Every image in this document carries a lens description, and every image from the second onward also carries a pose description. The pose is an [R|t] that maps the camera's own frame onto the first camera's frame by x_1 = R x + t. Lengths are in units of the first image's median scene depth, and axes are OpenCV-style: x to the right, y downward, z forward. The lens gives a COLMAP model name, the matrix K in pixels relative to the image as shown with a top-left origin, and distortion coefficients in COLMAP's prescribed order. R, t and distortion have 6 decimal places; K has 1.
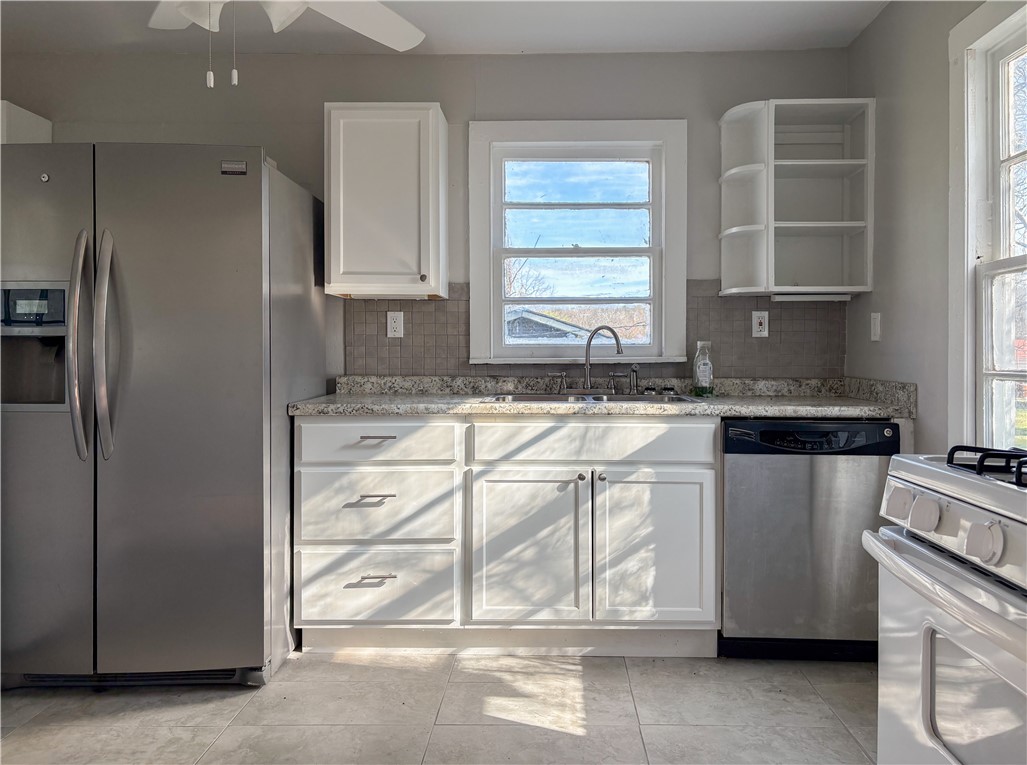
lens RADIAL K [[834.3, 0, 513.8], [0, 834.3, 349.7], [0, 0, 1]] dist [0.078691, -0.006998]
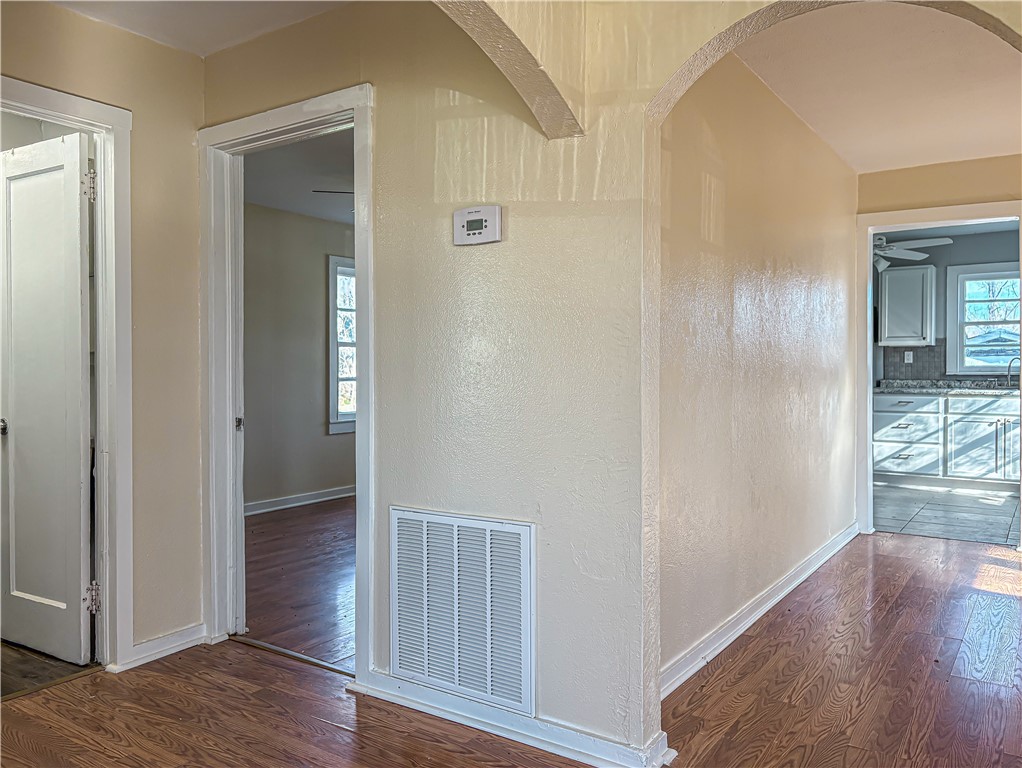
lens RADIAL K [[769.3, 0, 511.0], [0, 769.3, 384.0], [0, 0, 1]] dist [0.067120, -0.073760]
pose [[0.849135, 0.009315, -0.528094, 0.072346], [0.003534, 0.999722, 0.023316, -0.012974], [0.528164, -0.021664, 0.848866, -1.662312]]
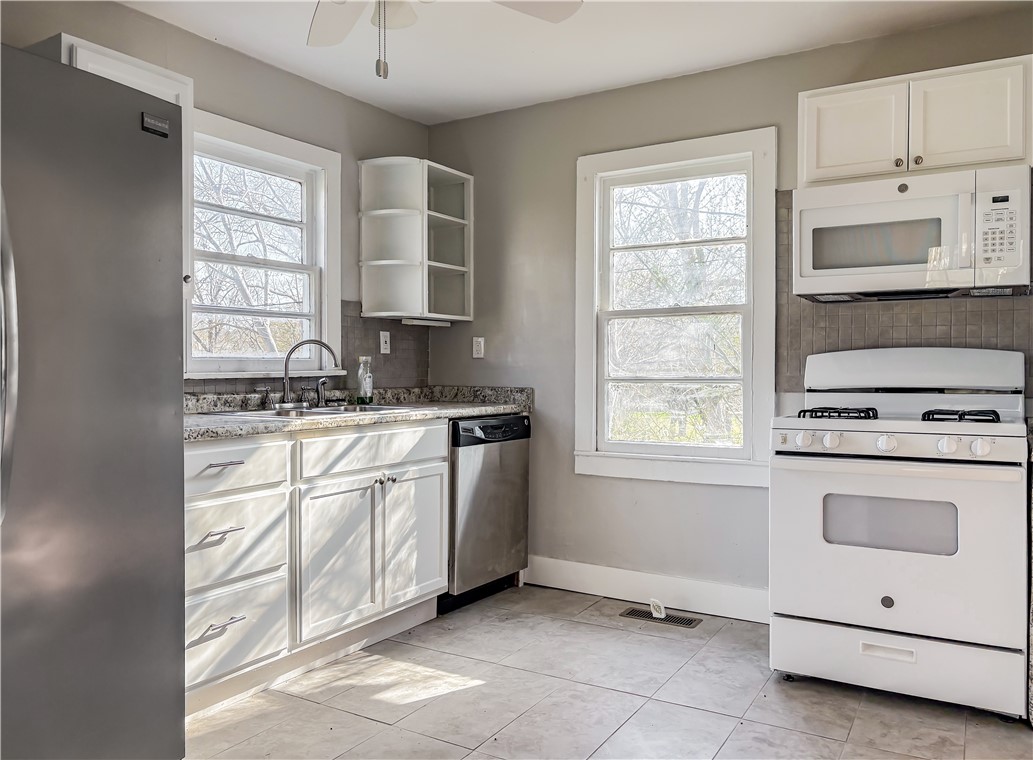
lens RADIAL K [[867.5, 0, 516.5], [0, 867.5, 380.0], [0, 0, 1]] dist [0.106966, -0.116108]
pose [[0.484116, -0.013900, 0.874893, -0.806022], [-0.001494, 0.999859, 0.016712, 0.001722], [-0.875003, -0.009398, 0.484027, 0.294025]]
